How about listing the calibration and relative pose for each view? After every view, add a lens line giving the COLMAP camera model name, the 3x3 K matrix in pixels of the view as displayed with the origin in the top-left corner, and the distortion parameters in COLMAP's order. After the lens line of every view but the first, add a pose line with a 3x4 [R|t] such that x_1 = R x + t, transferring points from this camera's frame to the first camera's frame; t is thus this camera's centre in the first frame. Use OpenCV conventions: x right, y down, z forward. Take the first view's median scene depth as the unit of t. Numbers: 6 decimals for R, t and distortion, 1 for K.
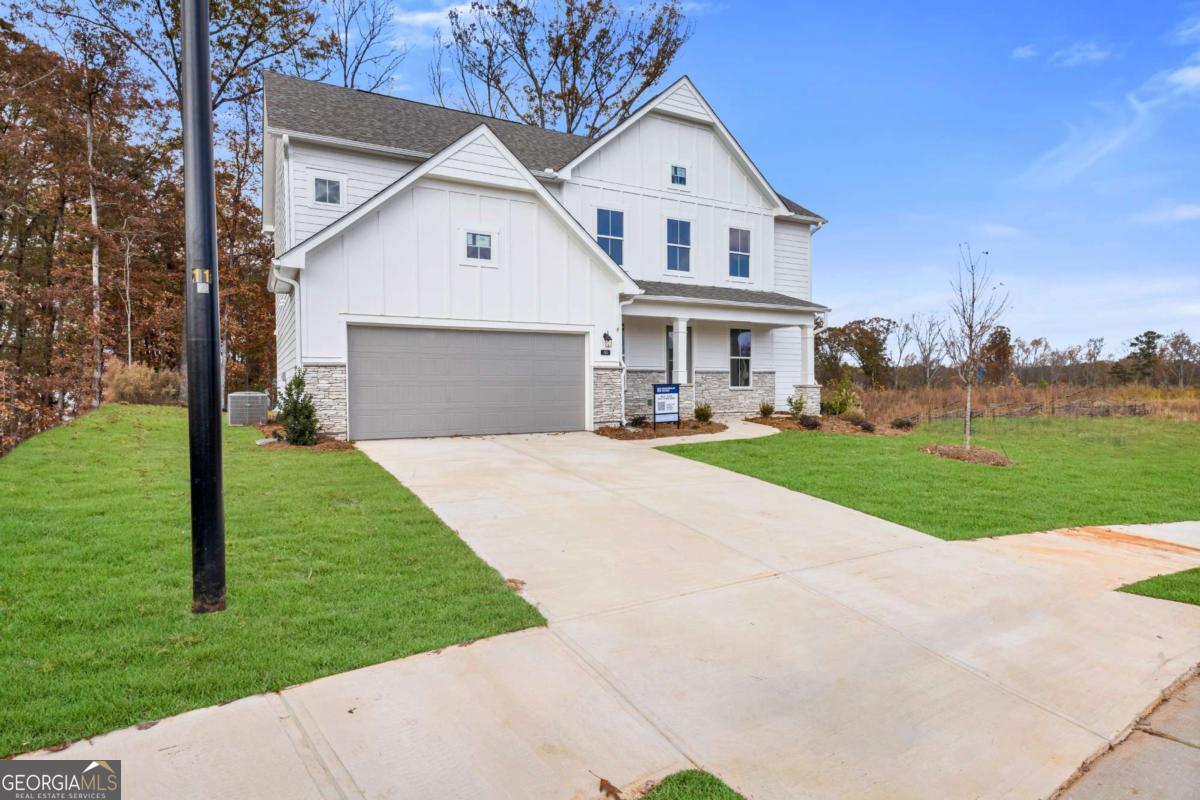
lens RADIAL K [[614.9, 0, 600.0], [0, 614.9, 400.0], [0, 0, 1]] dist [-0.000727, -0.000525]
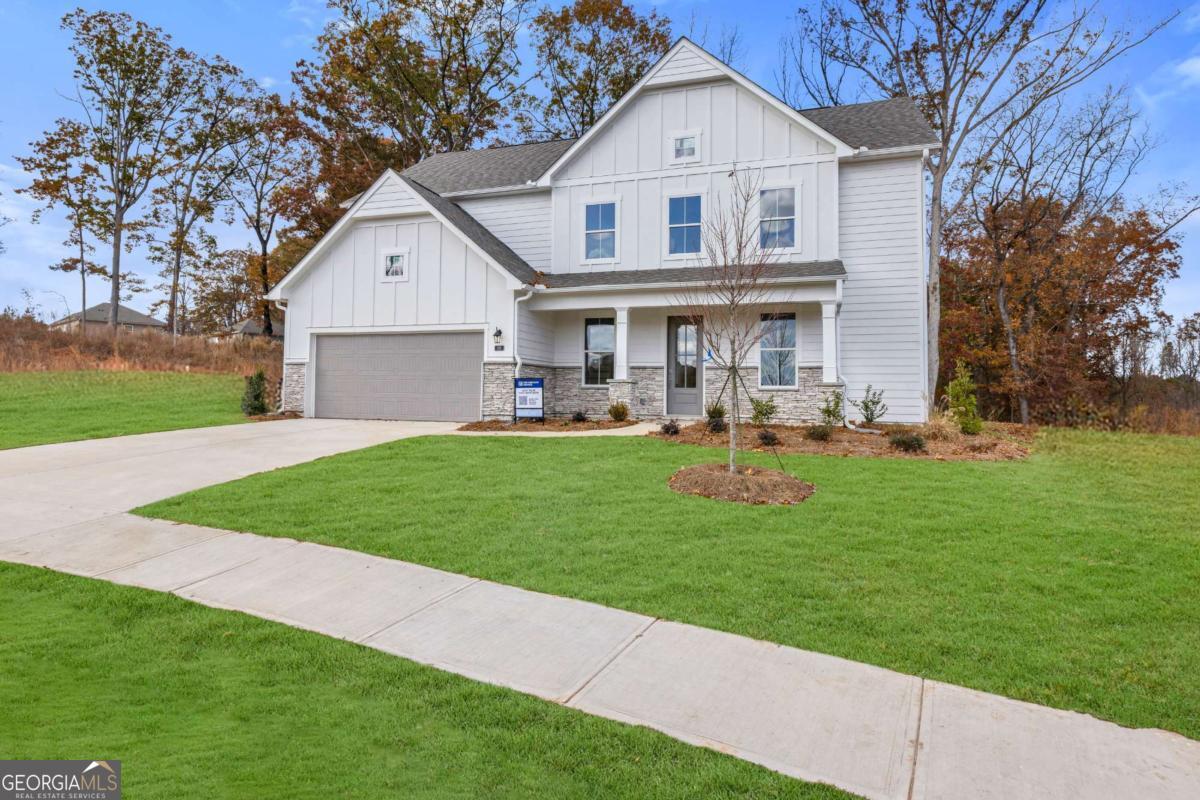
lens RADIAL K [[631.6, 0, 600.3], [0, 631.6, 361.1], [0, 0, 1]] dist [0.018908, -0.000068]
pose [[0.700322, -0.023872, -0.713428, 0.778004], [-0.032376, 0.997350, -0.065153, 0.007701], [0.713093, 0.068726, 0.697693, 0.332864]]
